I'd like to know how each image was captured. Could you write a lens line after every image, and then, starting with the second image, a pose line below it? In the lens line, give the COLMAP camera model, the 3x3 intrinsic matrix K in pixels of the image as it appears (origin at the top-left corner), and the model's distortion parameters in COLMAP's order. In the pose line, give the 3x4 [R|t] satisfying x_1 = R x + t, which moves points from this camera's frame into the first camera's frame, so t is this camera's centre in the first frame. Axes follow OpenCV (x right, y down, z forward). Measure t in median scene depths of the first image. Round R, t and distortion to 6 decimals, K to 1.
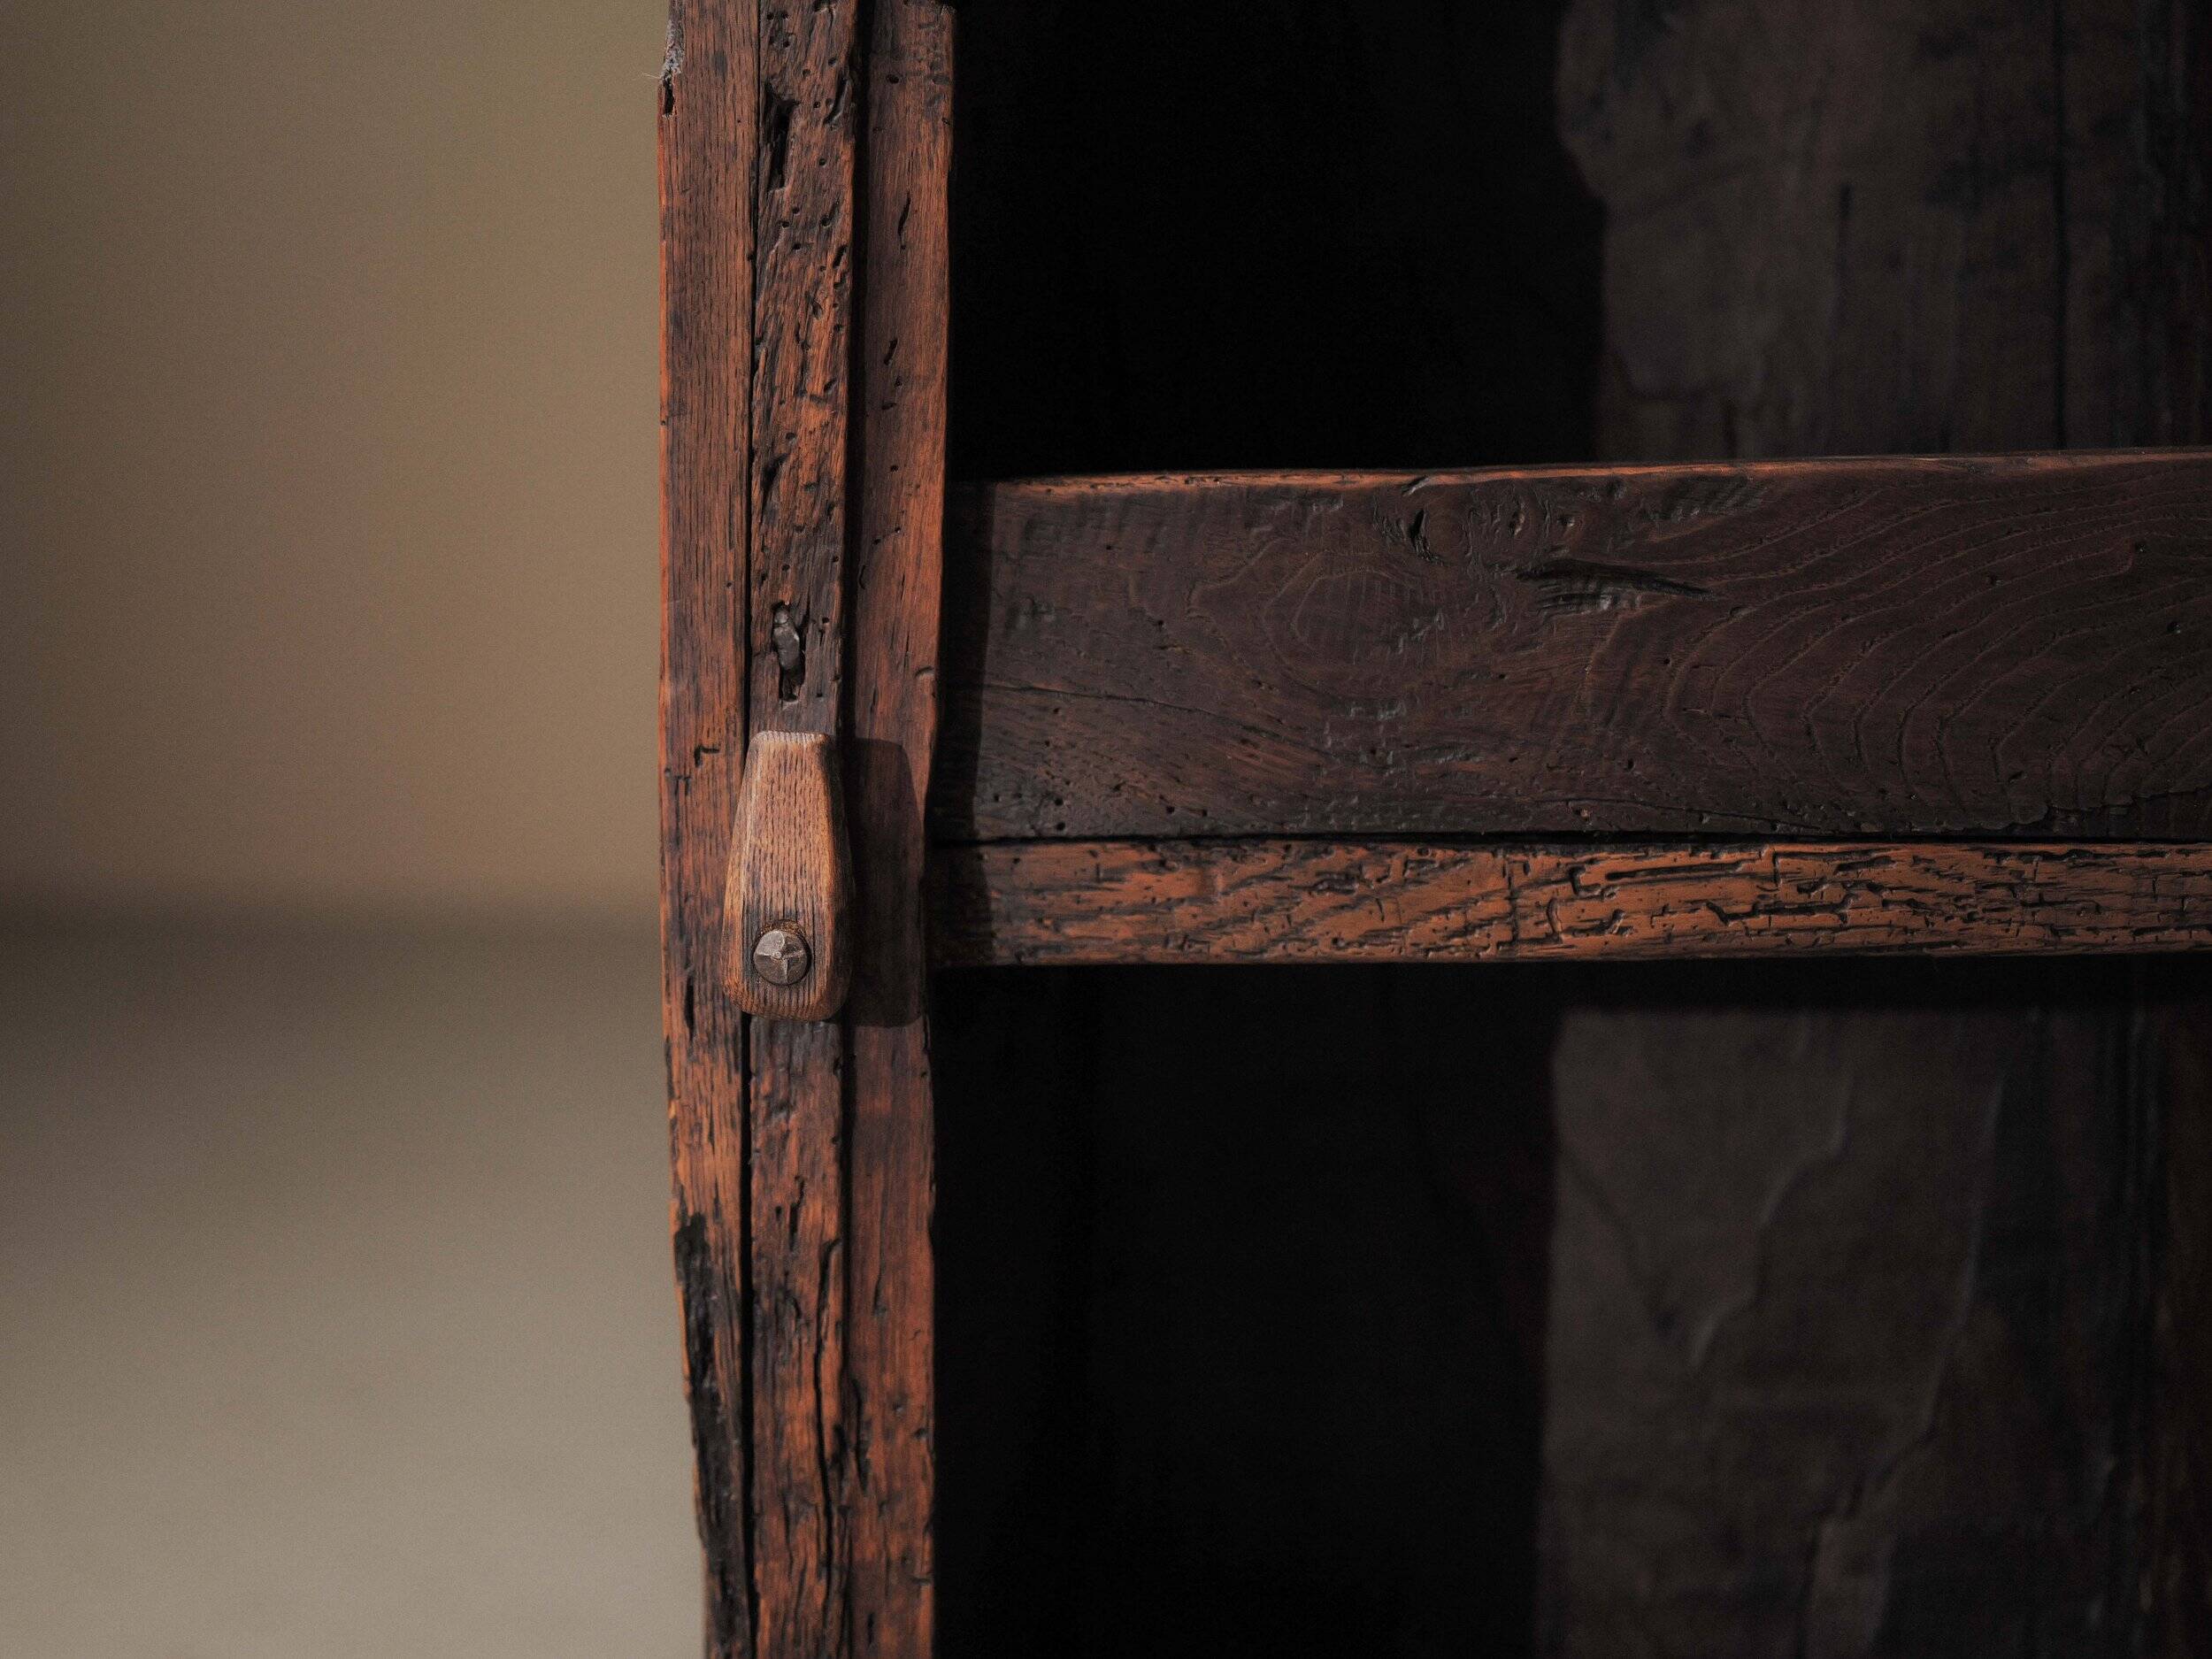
lens RADIAL K [[4094.6, 0, 1012.1], [0, 4094.6, 891.2], [0, 0, 1]] dist [-0.019834, 0.055324]
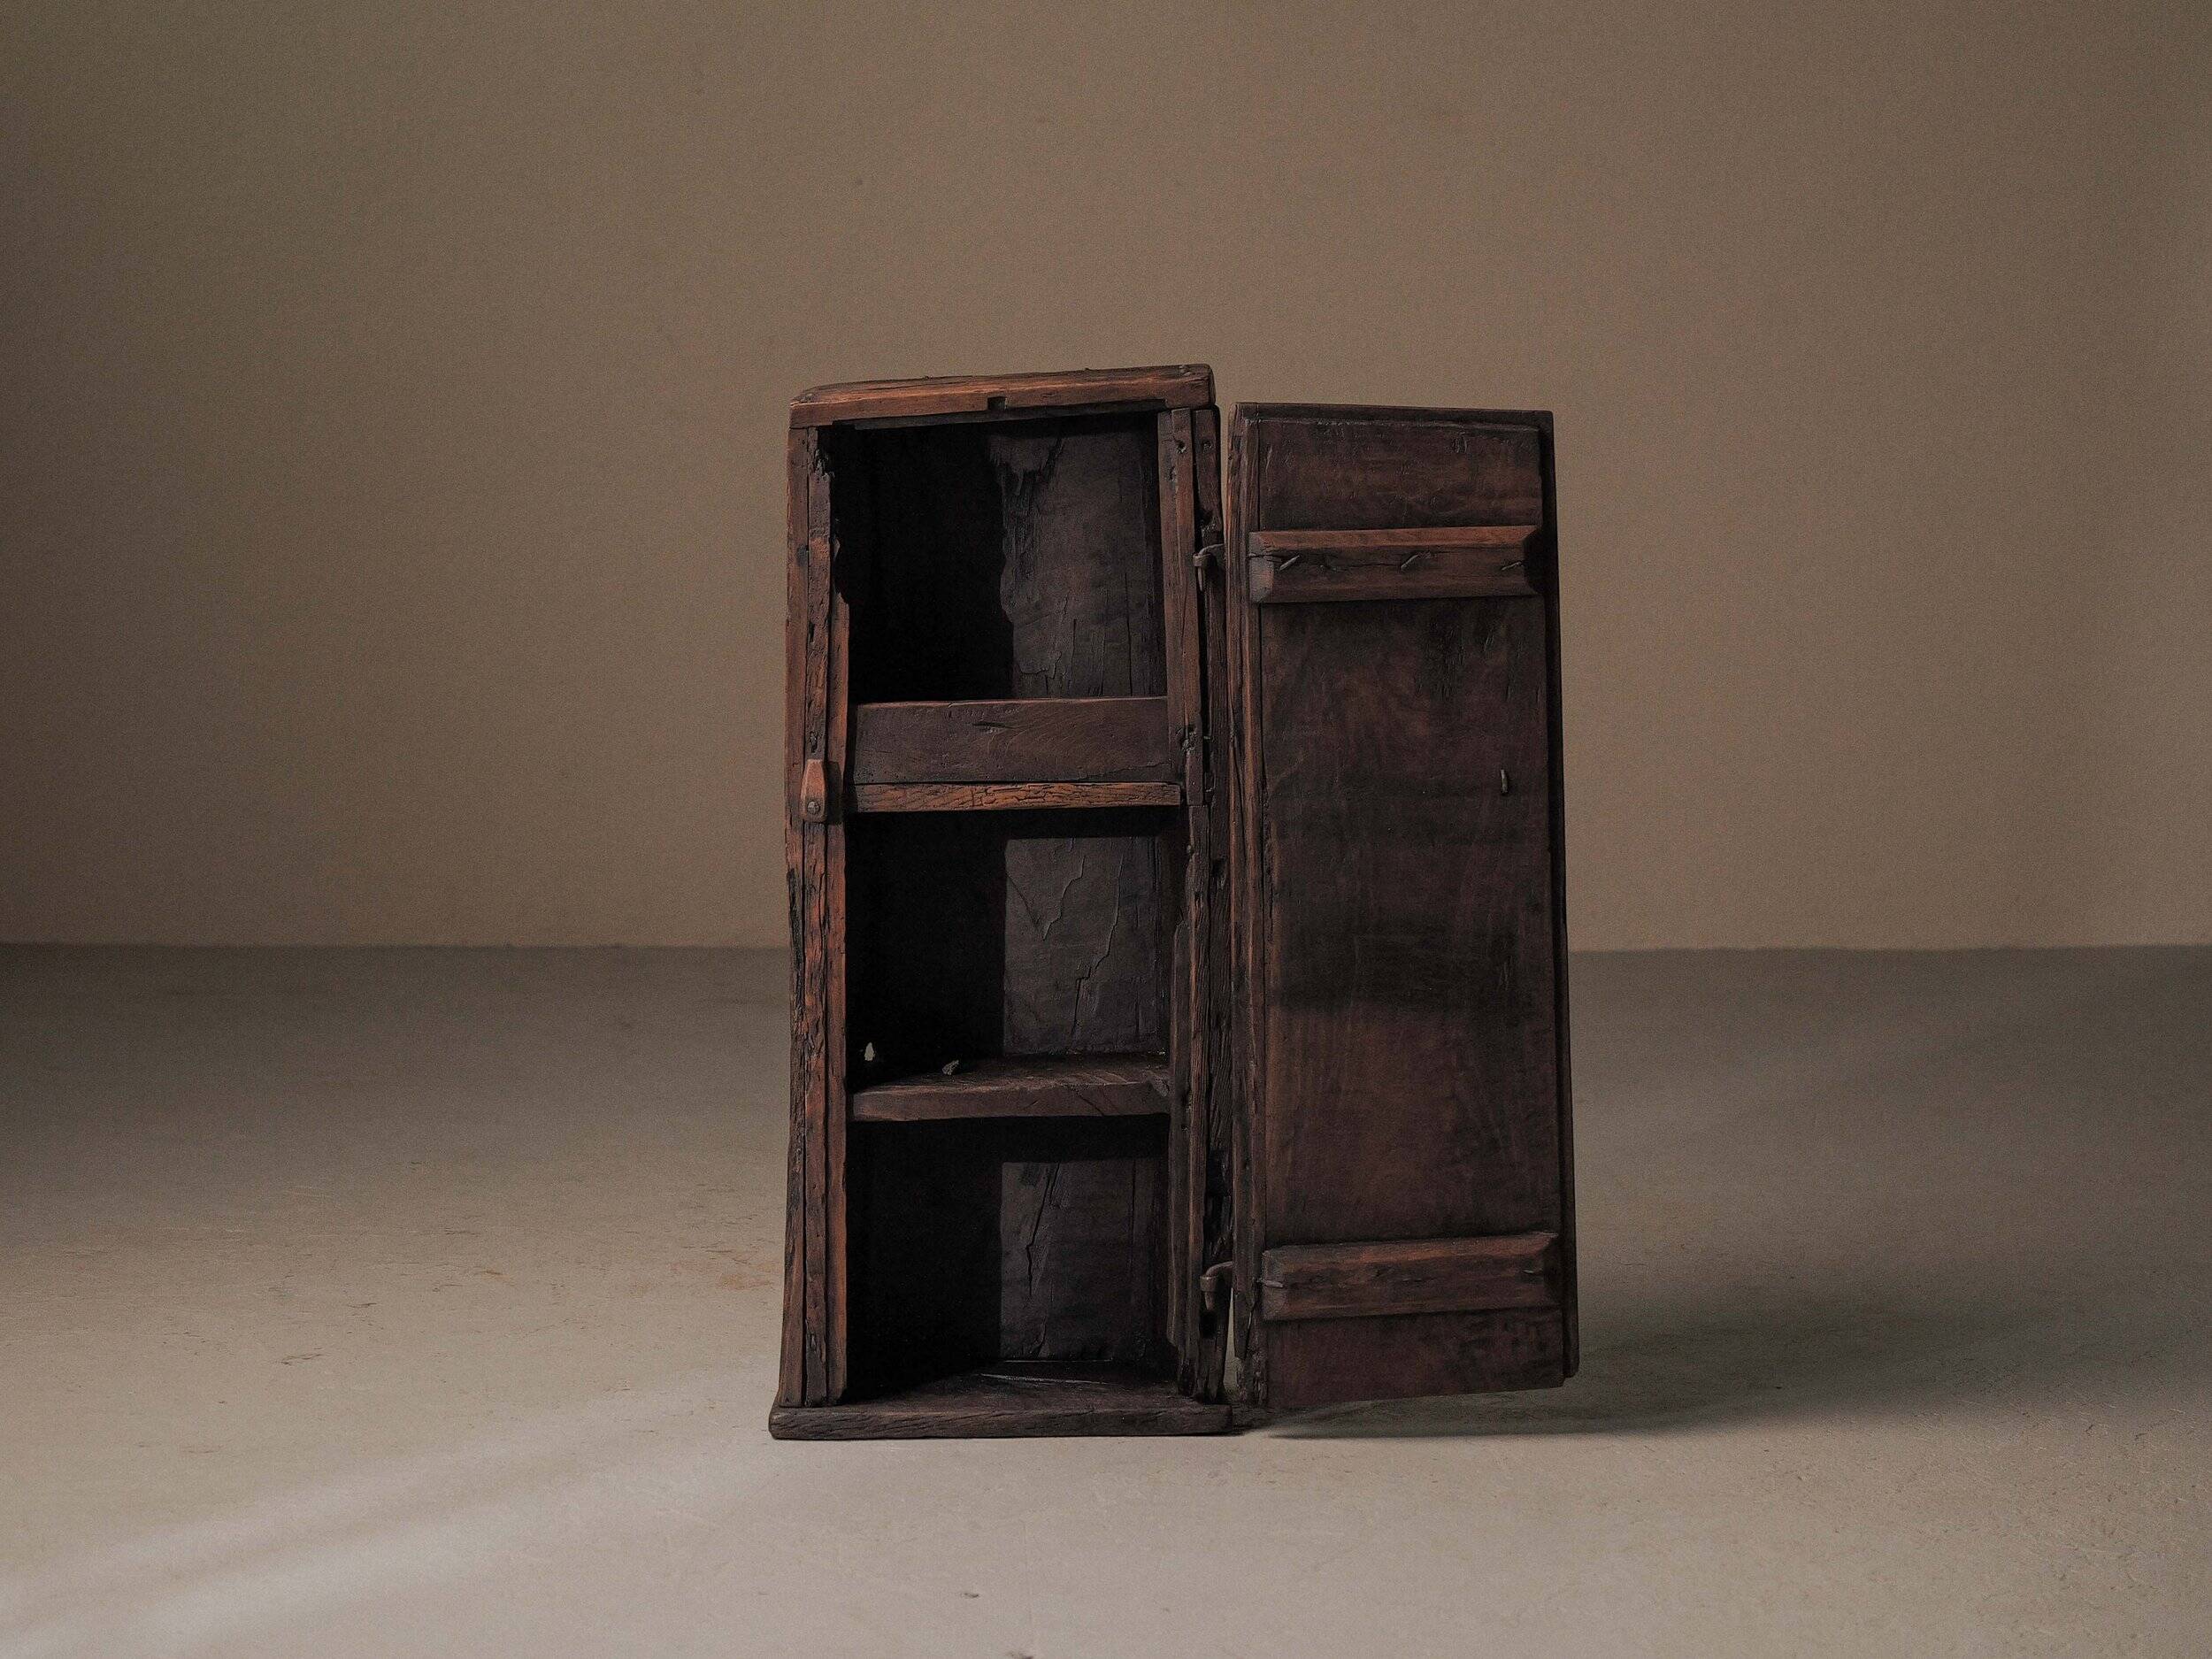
lens RADIAL K [[4094.6, 0, 1012.1], [0, 4094.6, 891.2], [0, 0, 1]] dist [-0.019834, 0.055324]
pose [[0.998706, -0.005852, 0.050514, -0.065180], [0.007268, 0.999584, -0.027893, 0.237418], [-0.050330, 0.028224, 0.998334, -3.577435]]
